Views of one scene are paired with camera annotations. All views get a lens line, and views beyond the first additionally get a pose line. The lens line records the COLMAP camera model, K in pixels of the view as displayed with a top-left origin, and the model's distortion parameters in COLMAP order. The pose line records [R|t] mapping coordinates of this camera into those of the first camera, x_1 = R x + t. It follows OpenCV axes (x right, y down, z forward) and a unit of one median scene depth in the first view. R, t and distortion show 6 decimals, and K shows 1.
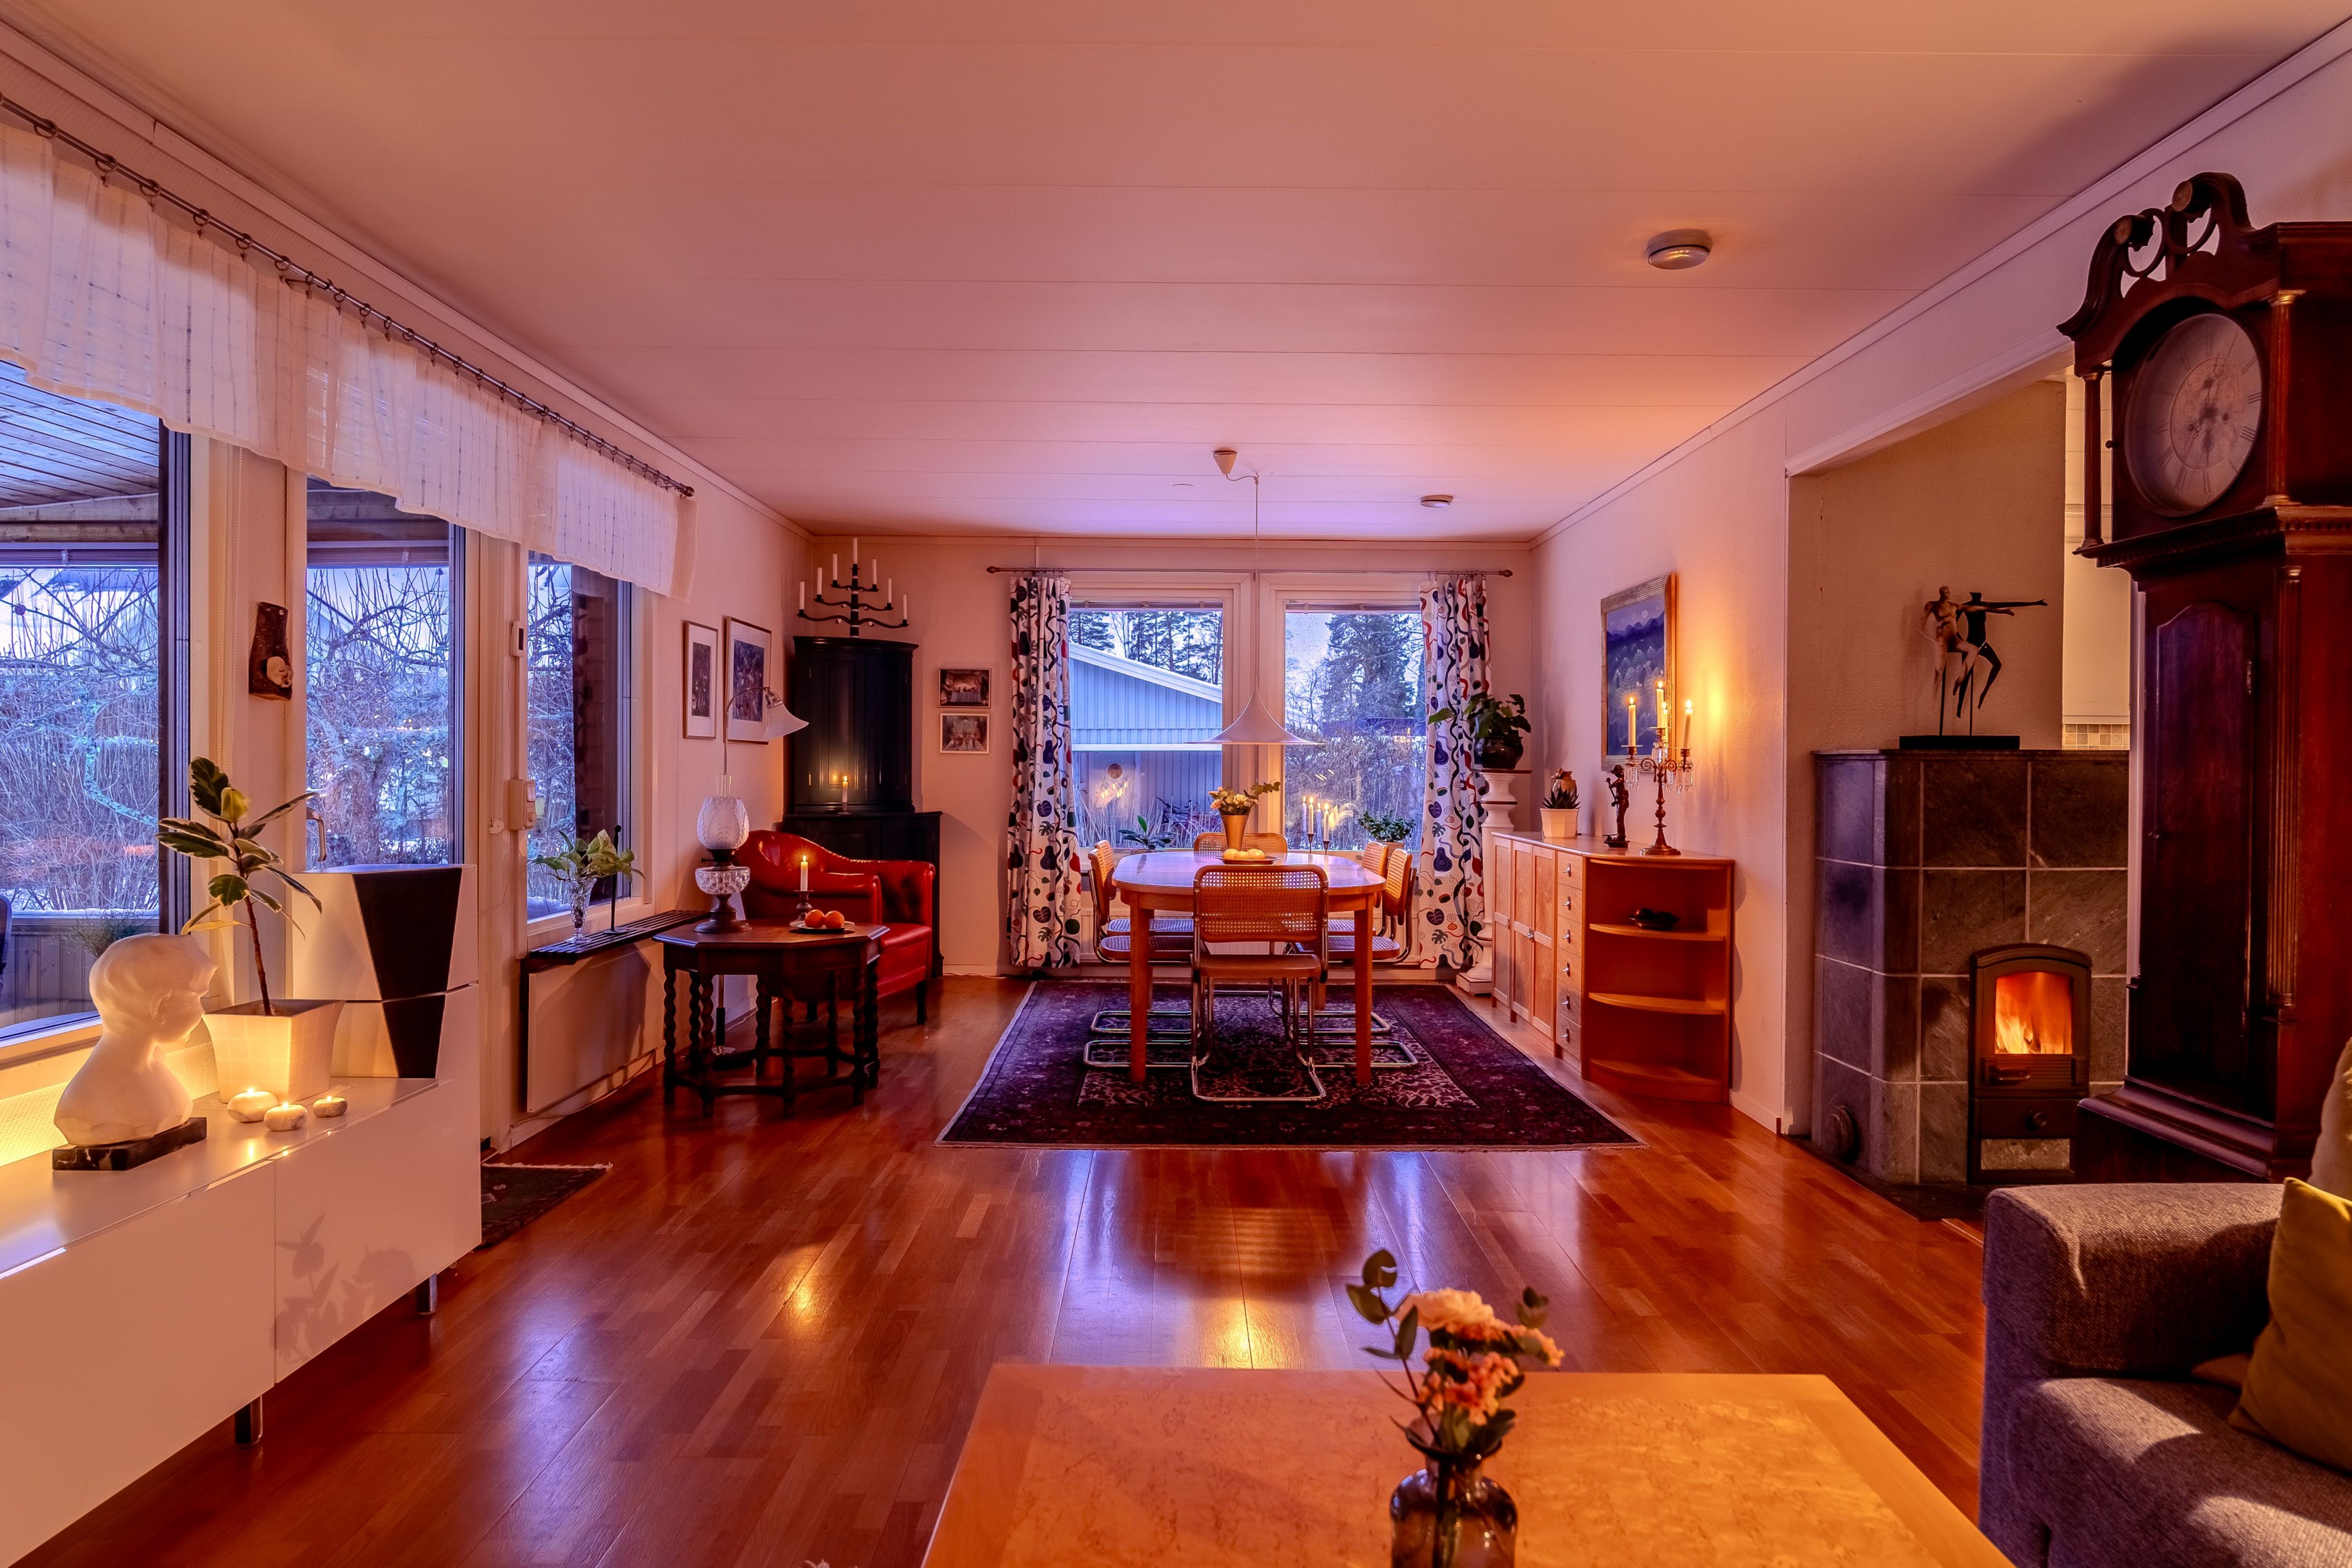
lens RADIAL K [[1471.3, 0, 1177.7], [0, 1471.3, 776.2], [0, 0, 1]] dist [0.008790, 0.000898]
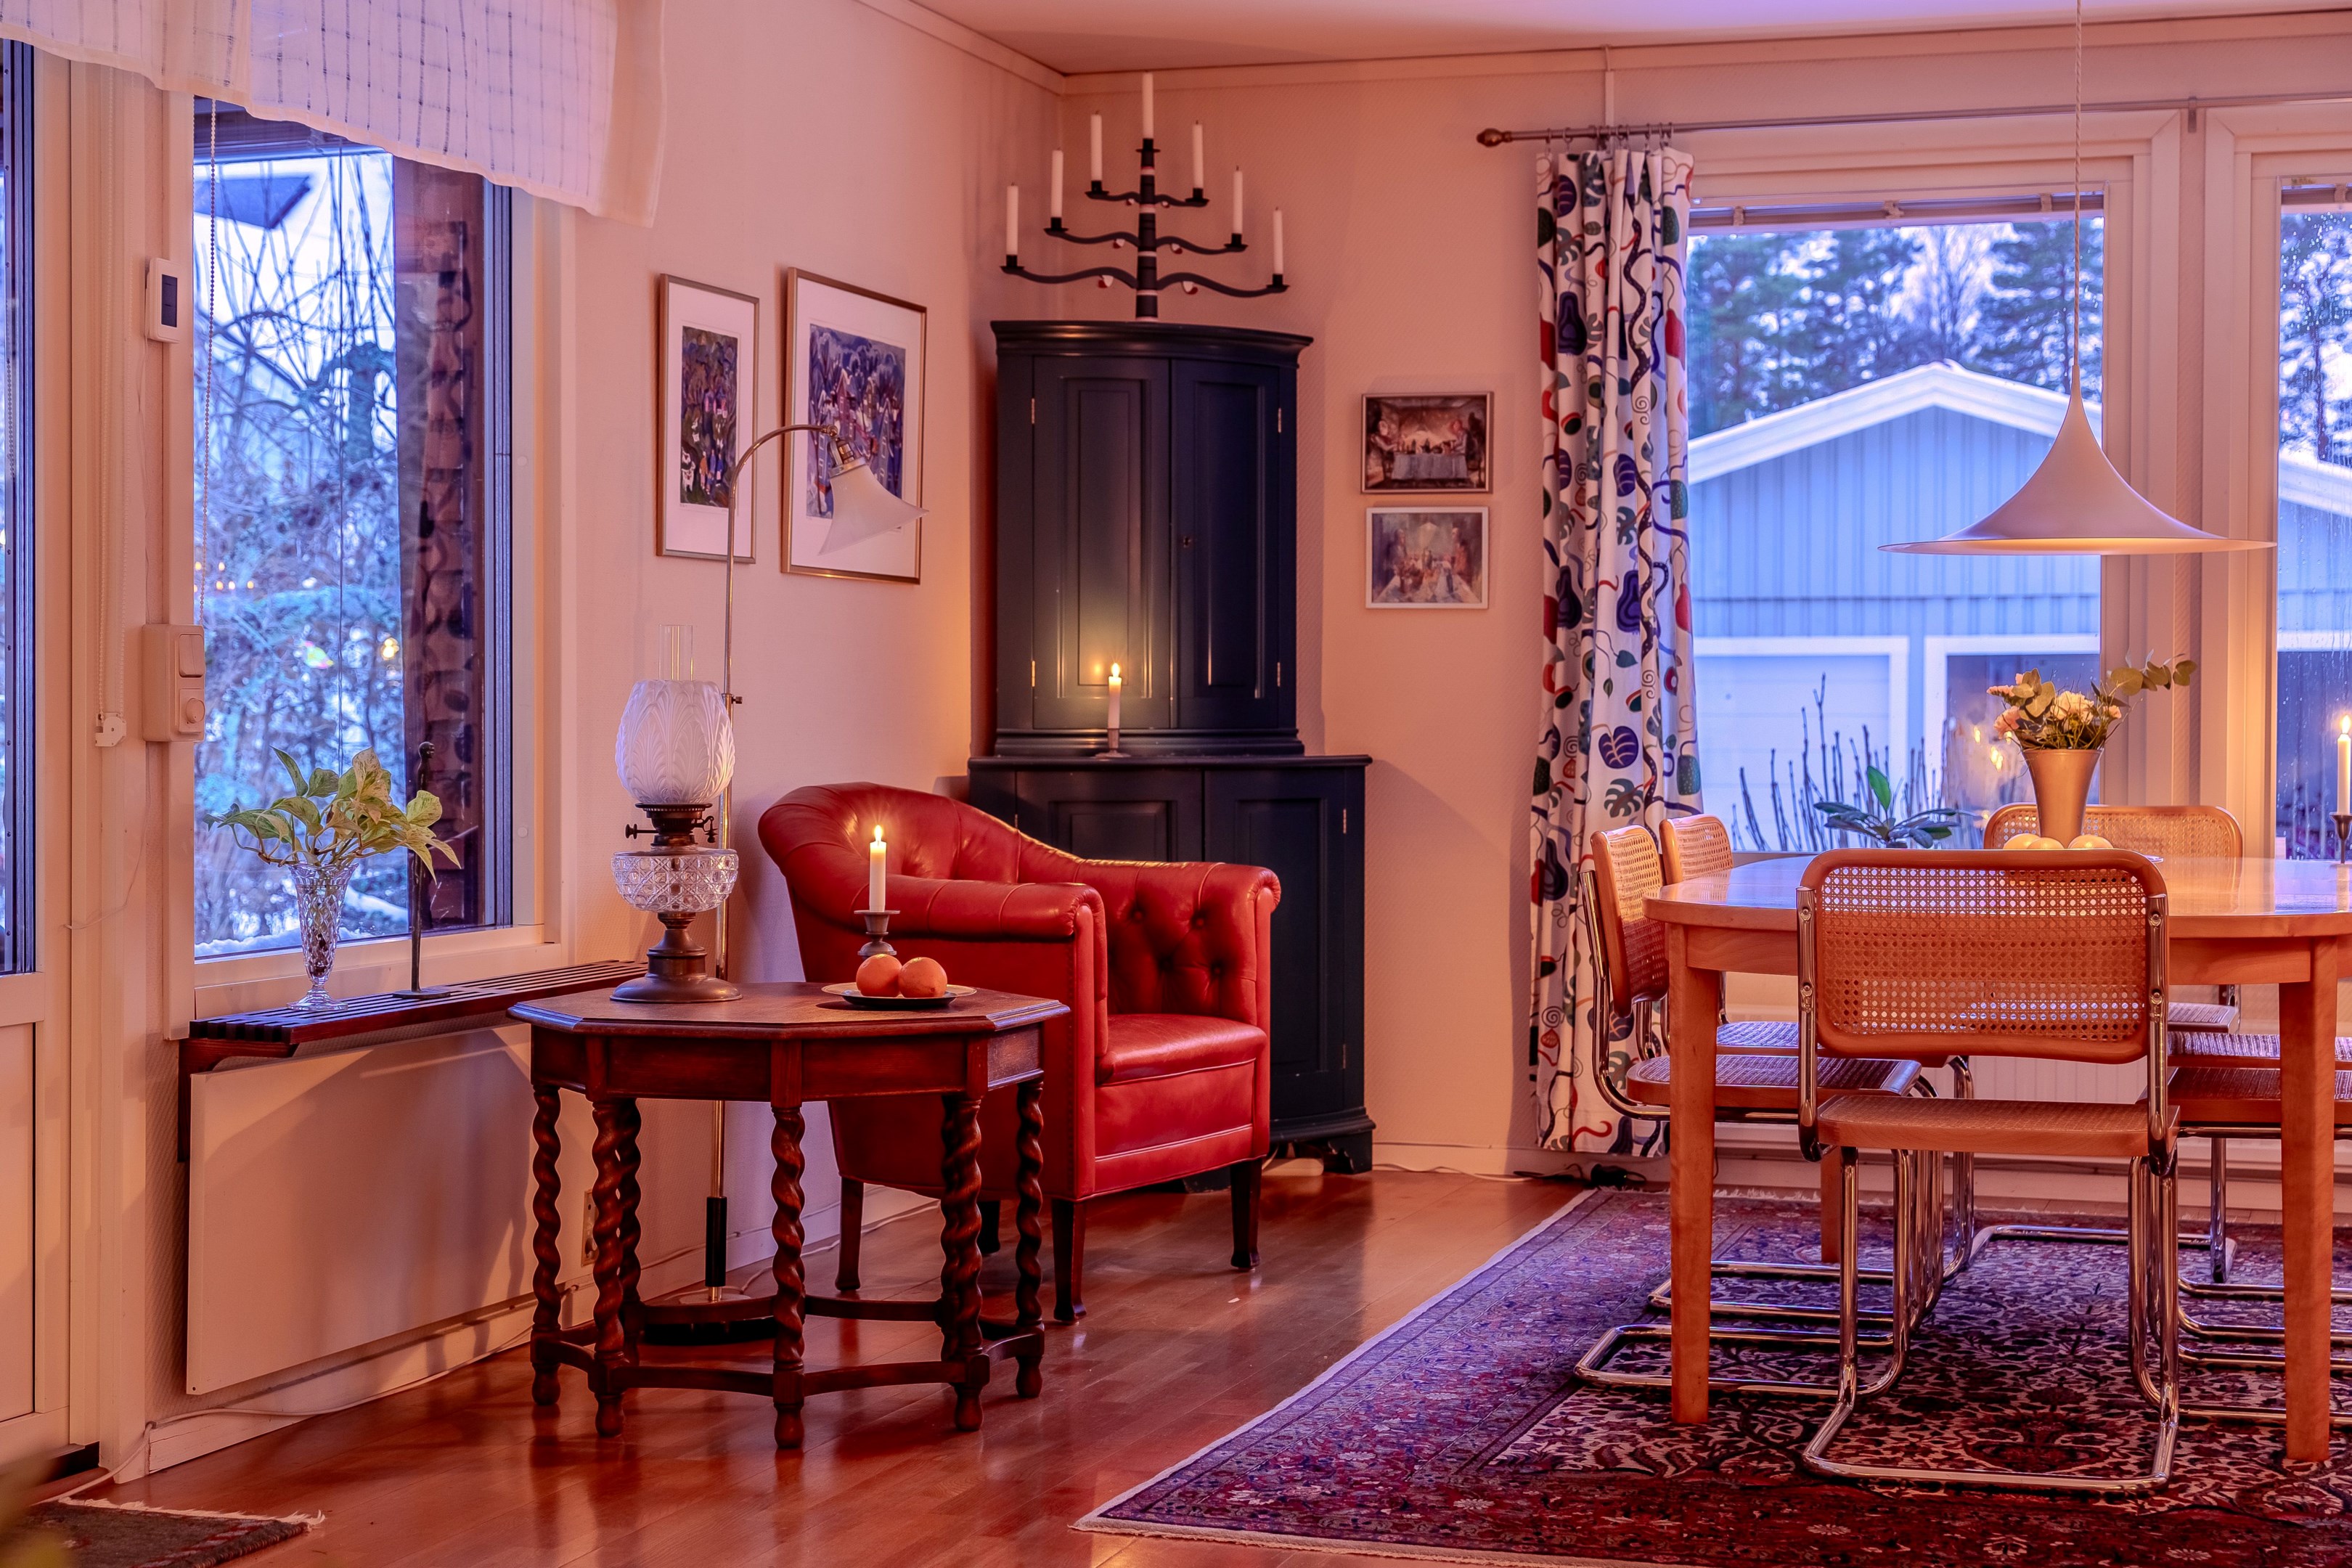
lens RADIAL K [[3767.8, 0, 1174.1], [0, 3767.8, 785.9], [0, 0, 1]] dist [0.032930, 0.000000]
pose [[0.952201, 0.001432, -0.305468, 0.101315], [0.001444, 0.999957, 0.009189, 0.022983], [0.305468, -0.009191, 0.952158, 0.018178]]
